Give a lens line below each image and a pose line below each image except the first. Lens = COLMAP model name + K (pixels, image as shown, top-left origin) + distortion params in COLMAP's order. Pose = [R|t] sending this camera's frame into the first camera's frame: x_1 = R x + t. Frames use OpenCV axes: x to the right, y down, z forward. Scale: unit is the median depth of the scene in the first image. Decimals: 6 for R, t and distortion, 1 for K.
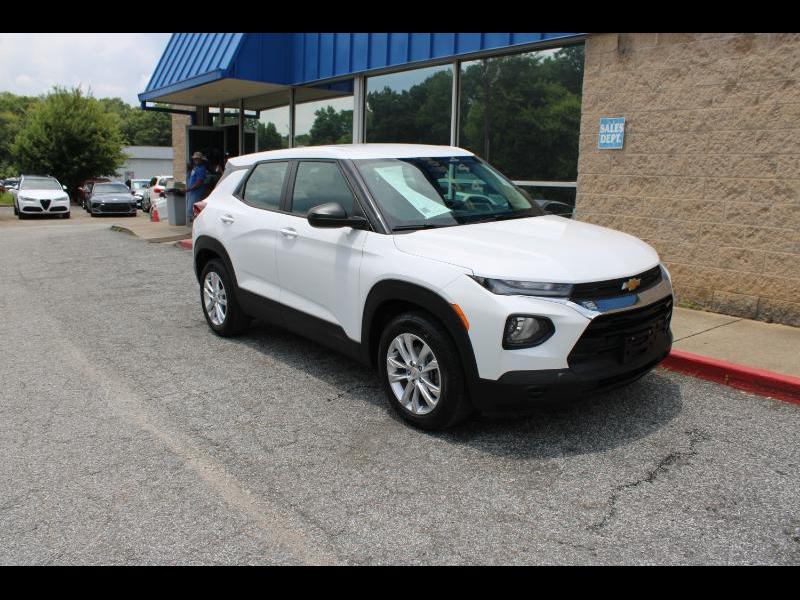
lens RADIAL K [[652.1, 0, 400.0], [0, 652.1, 300.0], [0, 0, 1]] dist [-0.162889, 0.140978]
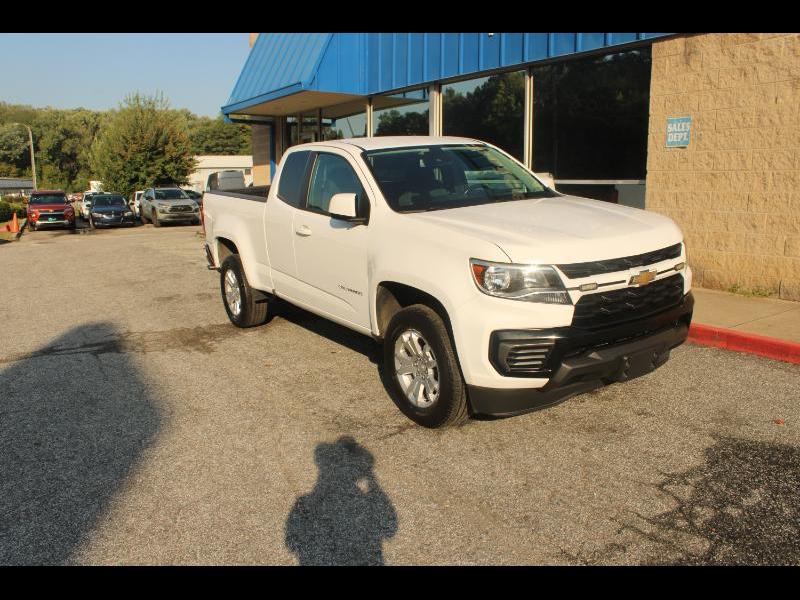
lens RADIAL K [[662.1, 0, 400.0], [0, 662.1, 300.0], [0, 0, 1]] dist [-0.158372, 0.145671]
pose [[0.994602, -0.014309, -0.102775, -0.014980], [0.013627, 0.999880, -0.007337, 0.012237], [0.102867, 0.005897, 0.994678, -0.071158]]
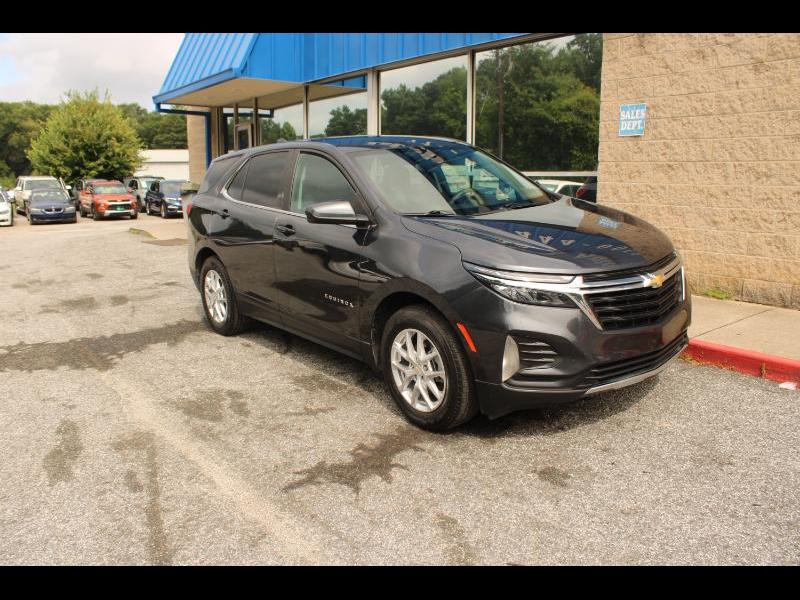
lens RADIAL K [[642.9, 0, 400.0], [0, 642.9, 300.0], [0, 0, 1]] dist [-0.142841, 0.118947]
pose [[0.999362, -0.022423, -0.027794, -0.001742], [0.022607, 0.999724, 0.006329, -0.000431], [0.027645, -0.006953, 0.999594, 0.020962]]
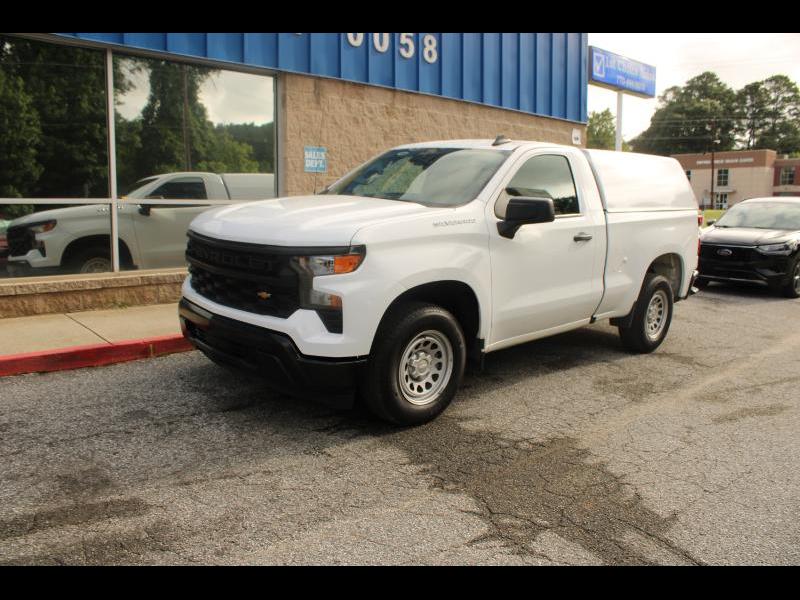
lens RADIAL K [[662.1, 0, 400.0], [0, 662.1, 300.0], [0, 0, 1]] dist [-0.158372, 0.145671]
pose [[-0.037464, -0.165351, 0.985523, -0.667816], [0.169584, 0.970858, 0.169338, -0.127639], [-0.984803, 0.173473, -0.008331, 0.618455]]
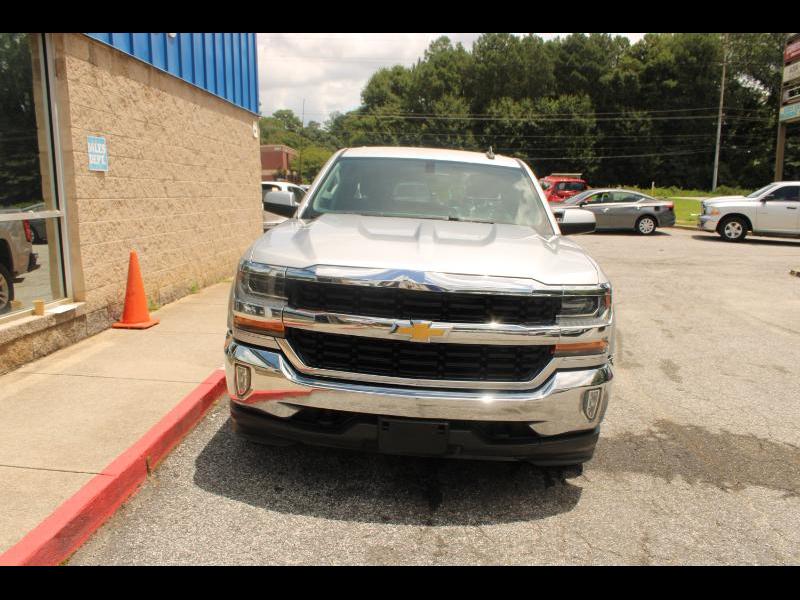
lens RADIAL K [[662.1, 0, 400.0], [0, 662.1, 300.0], [0, 0, 1]] dist [-0.158372, 0.145671]
pose [[-0.746133, -0.132534, 0.652472, -0.421999], [0.100544, 0.946319, 0.307198, -0.208266], [-0.658161, 0.294813, -0.692755, 0.972624]]
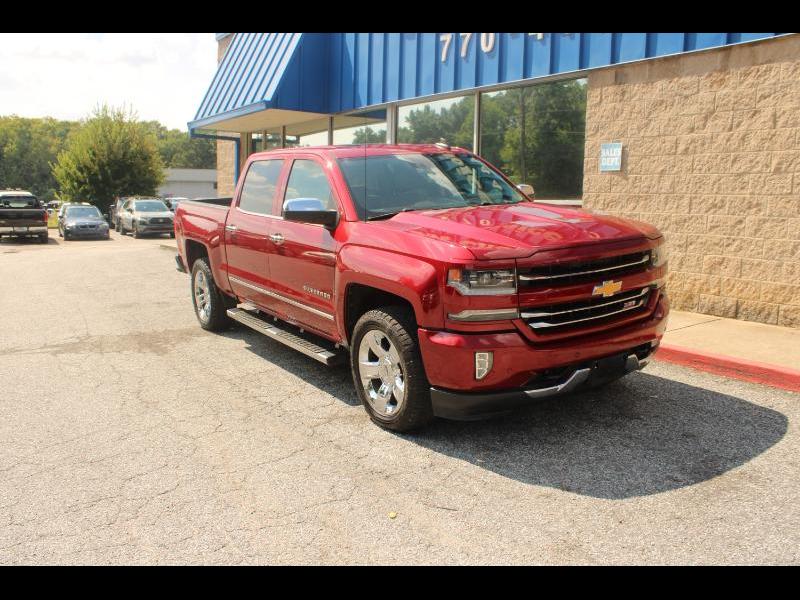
lens RADIAL K [[675.2, 0, 392.3], [0, 675.2, 292.1], [0, 0, 1]] dist [-0.152386, 0.135415]
pose [[0.997486, -0.001581, -0.070840, 0.019586], [-0.001845, 0.998833, -0.048271, 0.024248], [0.070834, 0.048280, 0.996319, -0.128840]]
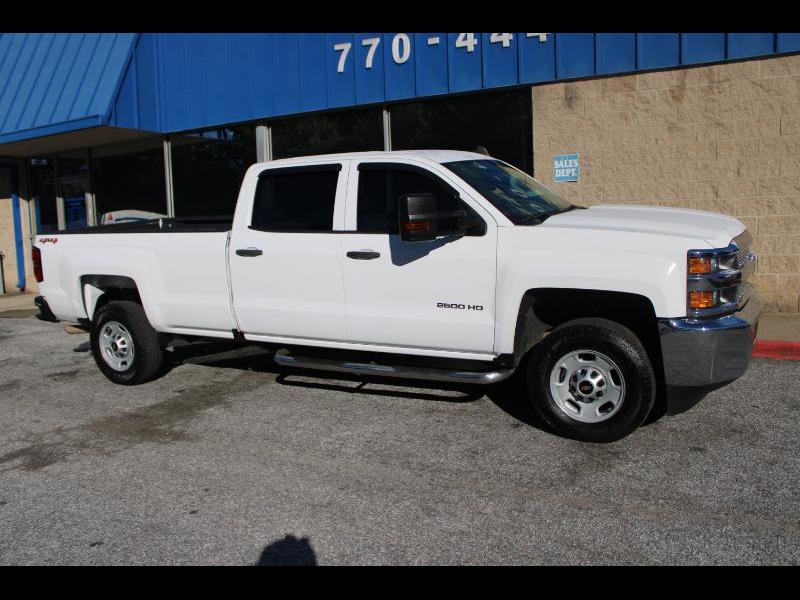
lens RADIAL K [[652.1, 0, 400.0], [0, 652.1, 300.0], [0, 0, 1]] dist [-0.162889, 0.140978]
pose [[0.914311, -0.084573, 0.396085, -0.289468], [0.121408, 0.990214, -0.068822, 0.011445], [-0.386388, 0.111013, 0.915631, 0.057791]]
